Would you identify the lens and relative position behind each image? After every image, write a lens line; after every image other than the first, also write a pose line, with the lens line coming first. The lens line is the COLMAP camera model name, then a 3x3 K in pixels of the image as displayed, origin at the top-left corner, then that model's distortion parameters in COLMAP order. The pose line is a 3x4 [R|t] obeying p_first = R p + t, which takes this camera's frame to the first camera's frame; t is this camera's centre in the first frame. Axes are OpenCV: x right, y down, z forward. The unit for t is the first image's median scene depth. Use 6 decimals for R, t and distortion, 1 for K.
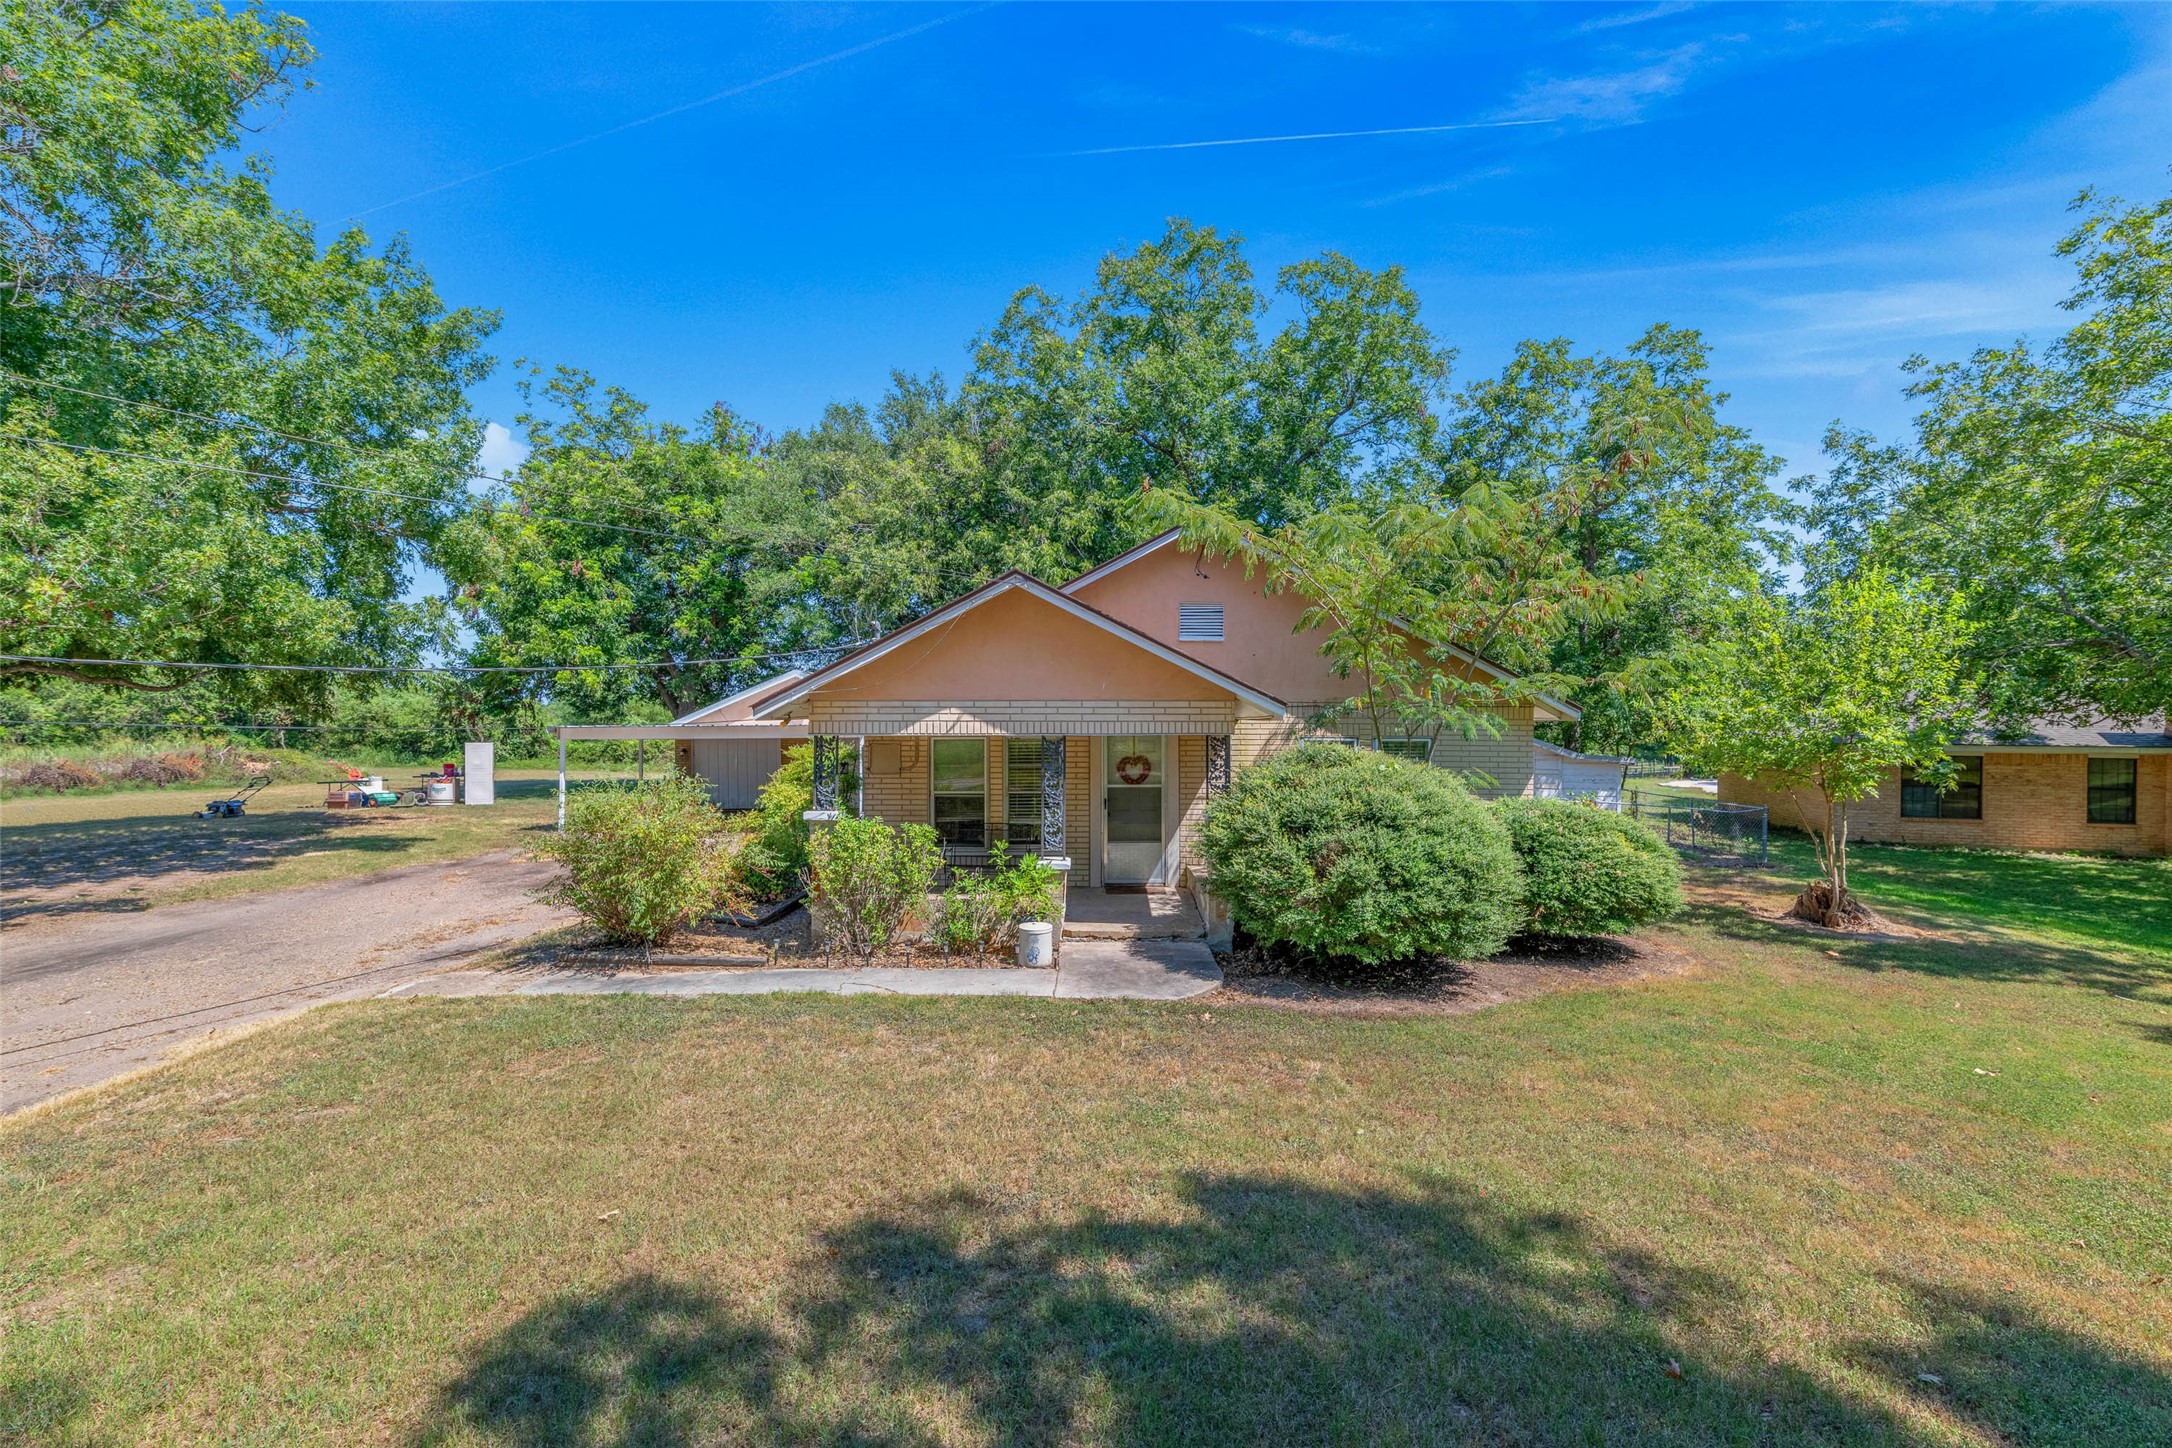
lens RADIAL K [[951.1, 0, 1086.0], [0, 951.1, 724.0], [0, 0, 1]] dist [0.001058, -0.000095]
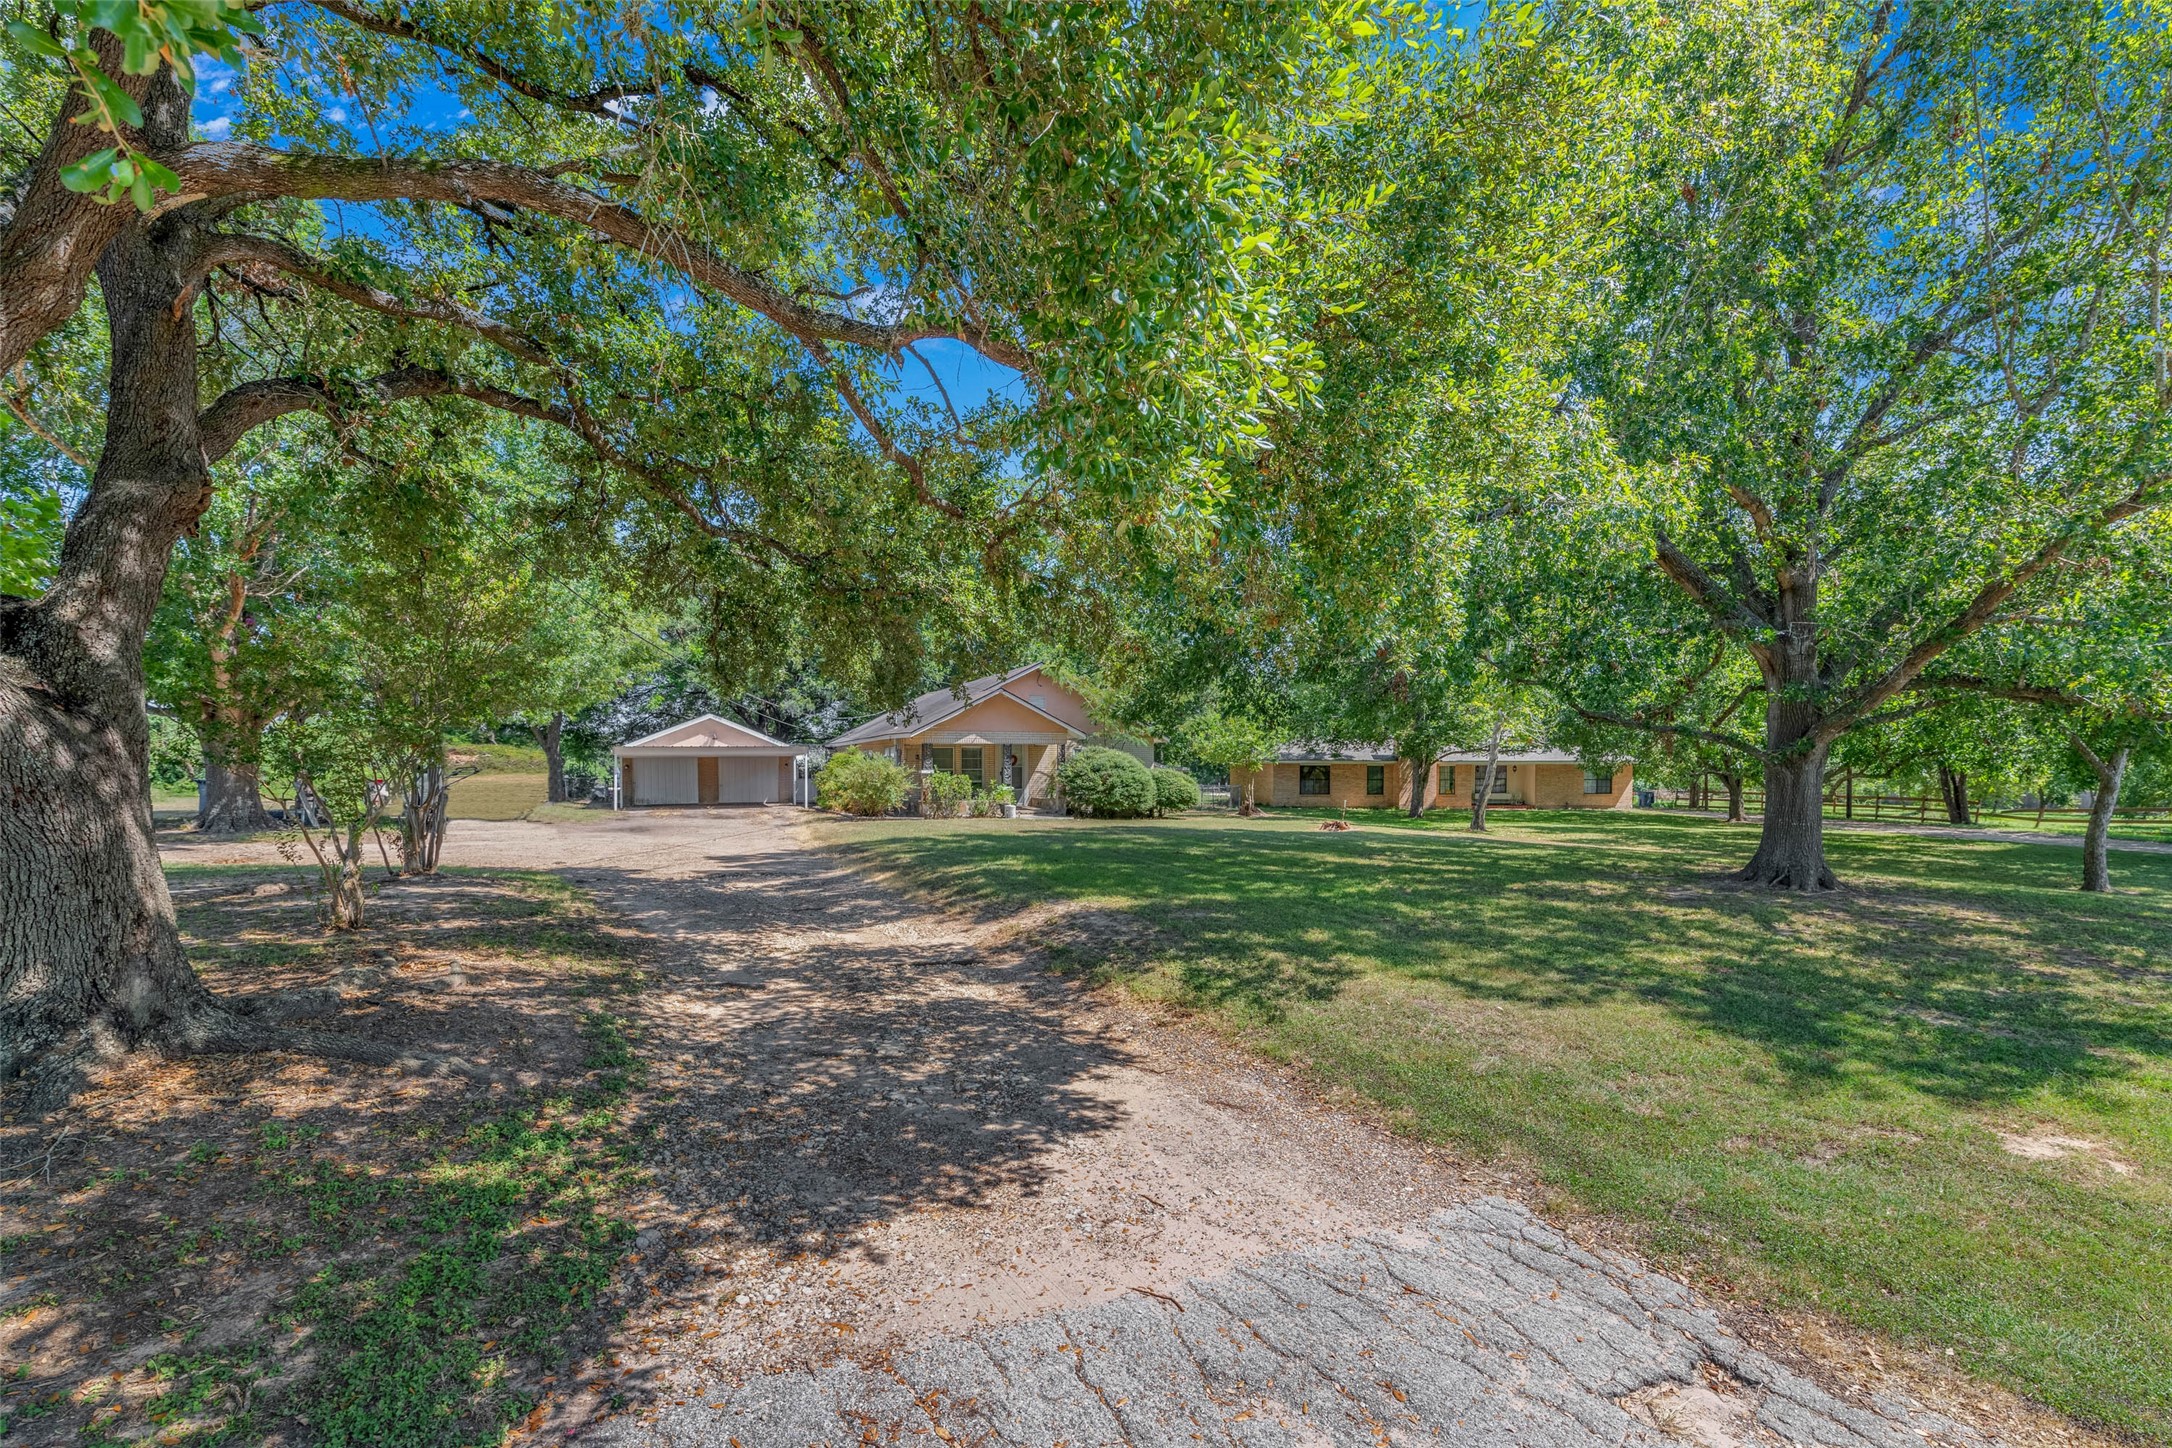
lens RADIAL K [[951.1, 0, 1086.0], [0, 951.1, 724.0], [0, 0, 1]] dist [0.001058, -0.000095]
pose [[0.918075, 0.024878, 0.395625, -0.923670], [-0.010225, 0.999183, -0.039102, 0.065778], [-0.396275, 0.031853, 0.917579, -1.661756]]
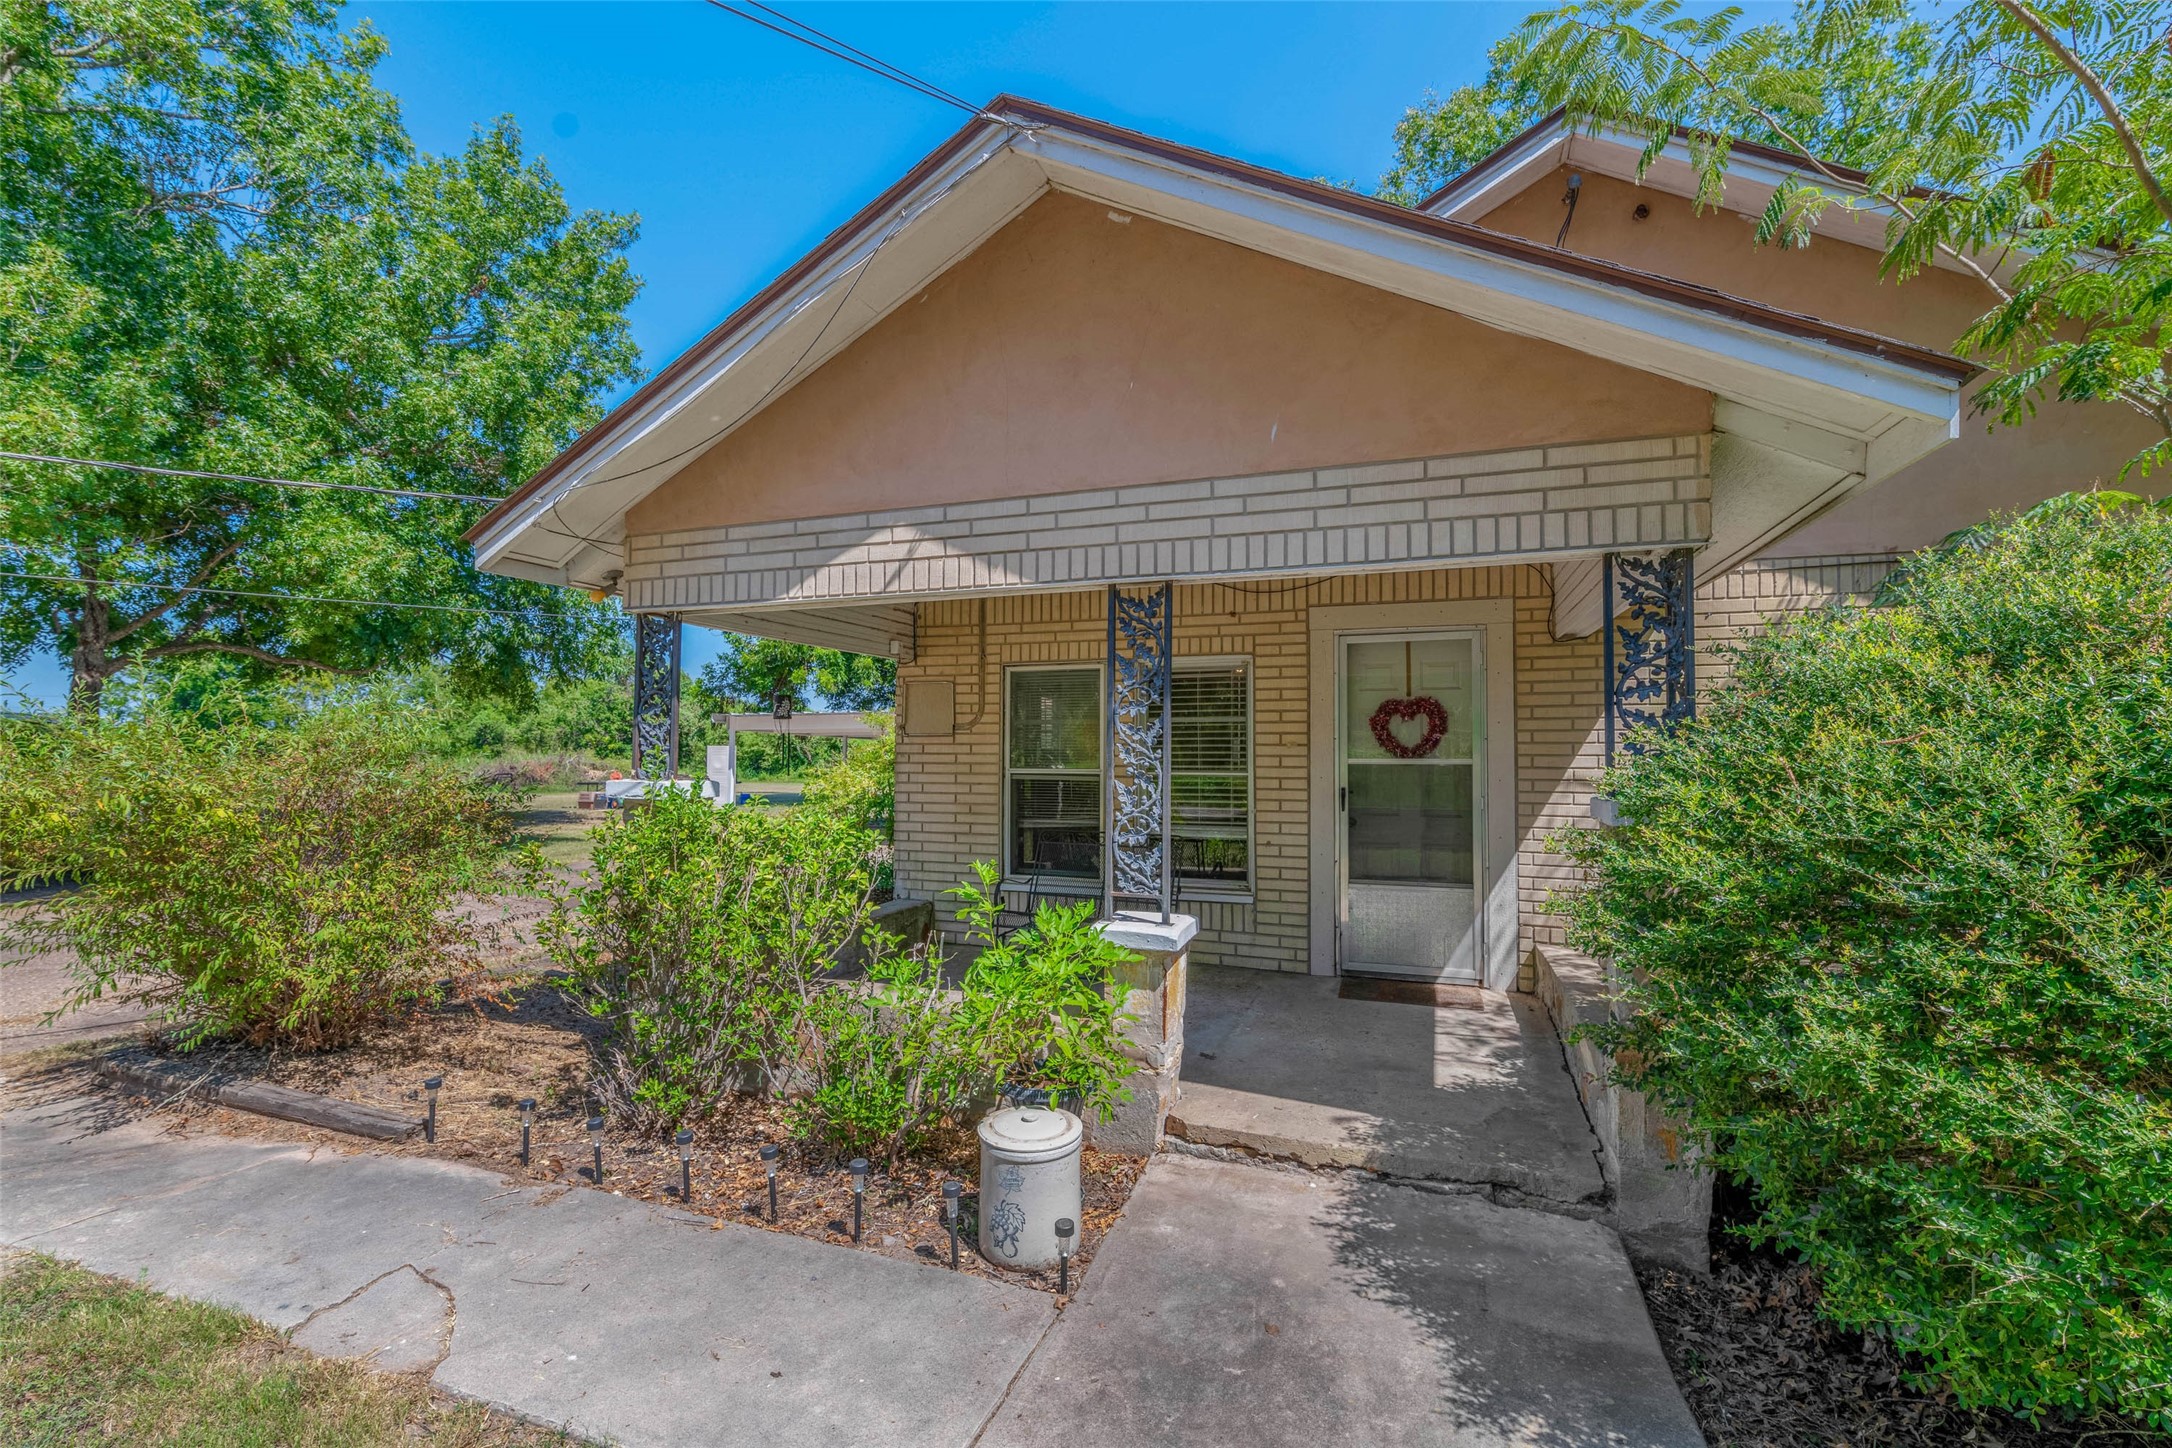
lens RADIAL K [[951.1, 0, 1086.0], [0, 951.1, 724.0], [0, 0, 1]] dist [0.001058, -0.000095]
pose [[0.946277, -0.003659, -0.323335, 0.065583], [-0.006952, 0.999475, -0.031655, 0.078761], [0.323281, 0.032202, 0.945755, 0.646068]]
